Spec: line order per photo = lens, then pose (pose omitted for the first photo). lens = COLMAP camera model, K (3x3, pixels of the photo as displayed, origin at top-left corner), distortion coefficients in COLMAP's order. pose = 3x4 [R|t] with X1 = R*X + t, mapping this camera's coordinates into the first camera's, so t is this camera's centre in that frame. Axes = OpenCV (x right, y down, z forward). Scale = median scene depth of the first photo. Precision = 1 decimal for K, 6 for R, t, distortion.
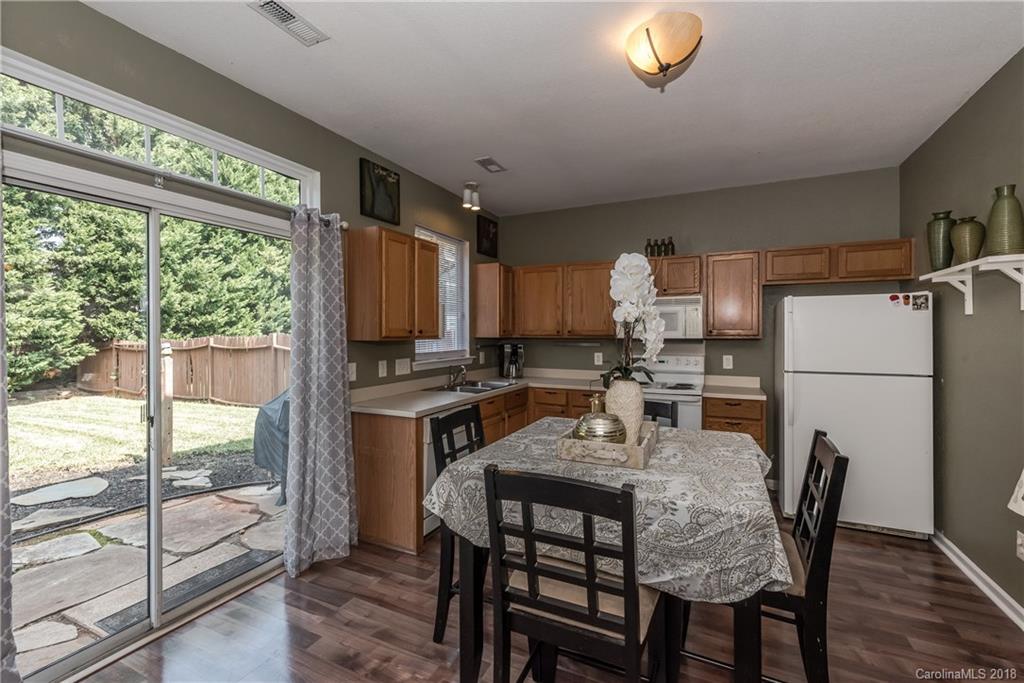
lens RADIAL K [[444.4, 0, 508.0], [0, 444.4, 333.5], [0, 0, 1]] dist [0.000726, -0.000854]
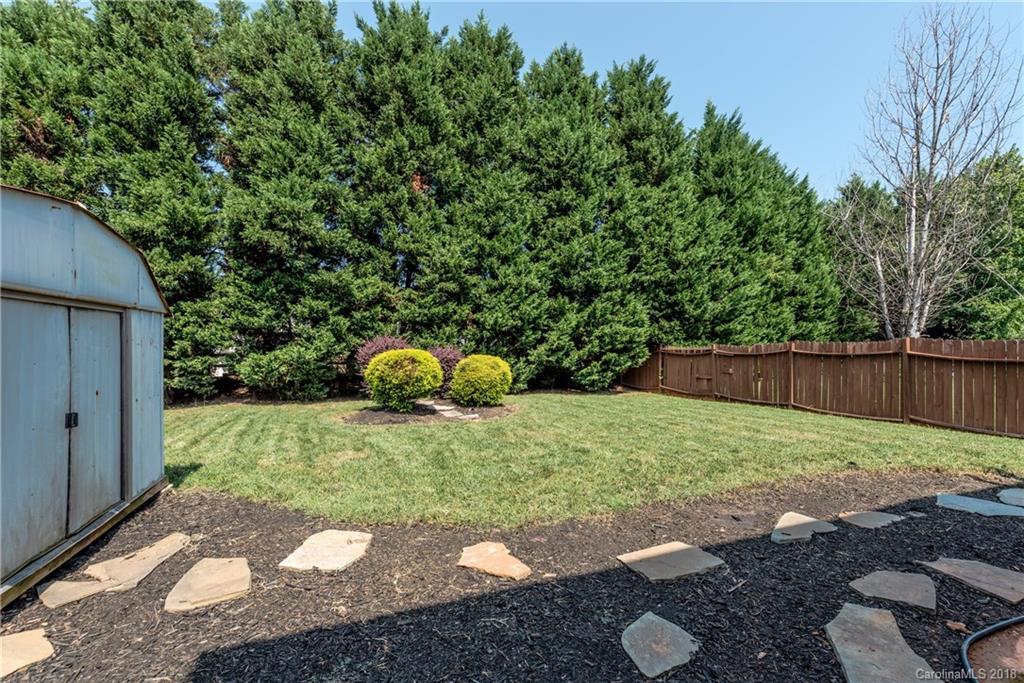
lens RADIAL K [[444.4, 0, 501.4], [0, 444.4, 341.1], [0, 0, 1]] dist [0.000726, -0.000854]
pose [[0.745400, 0.002461, -0.666613, -1.248279], [-0.010119, 0.999920, -0.007623, 0.048130], [0.666541, 0.012428, 0.745365, -0.469256]]
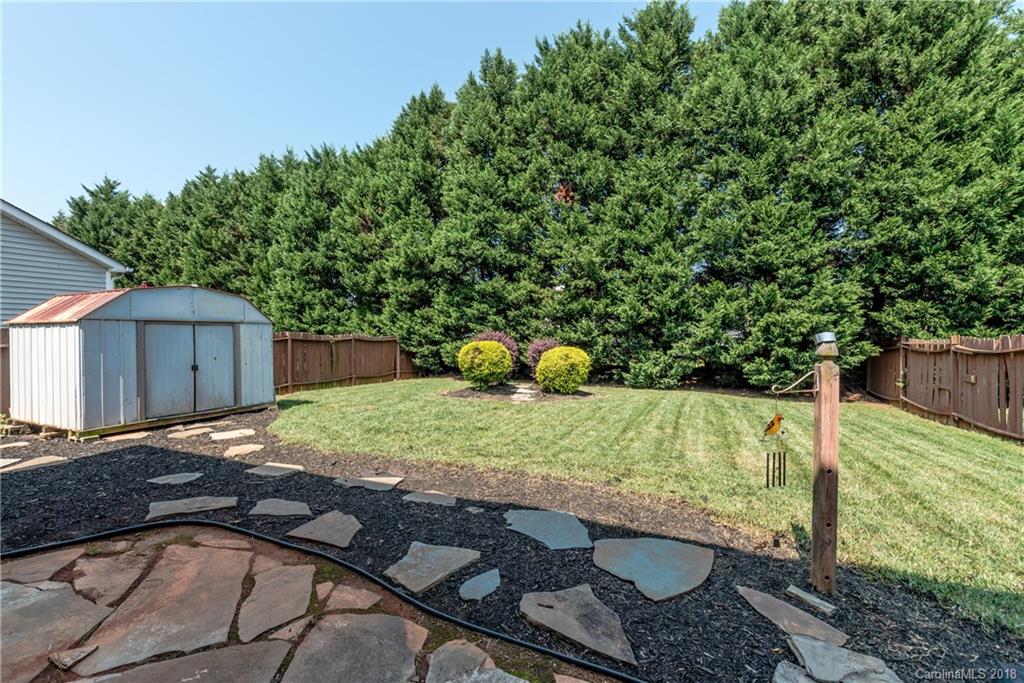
lens RADIAL K [[444.4, 0, 504.4], [0, 444.4, 338.9], [0, 0, 1]] dist [0.000726, -0.000854]
pose [[0.049529, 0.012318, -0.998697, -0.362521], [-0.003838, 0.999919, 0.012142, 0.028627], [0.998765, 0.003231, 0.049572, 0.730959]]
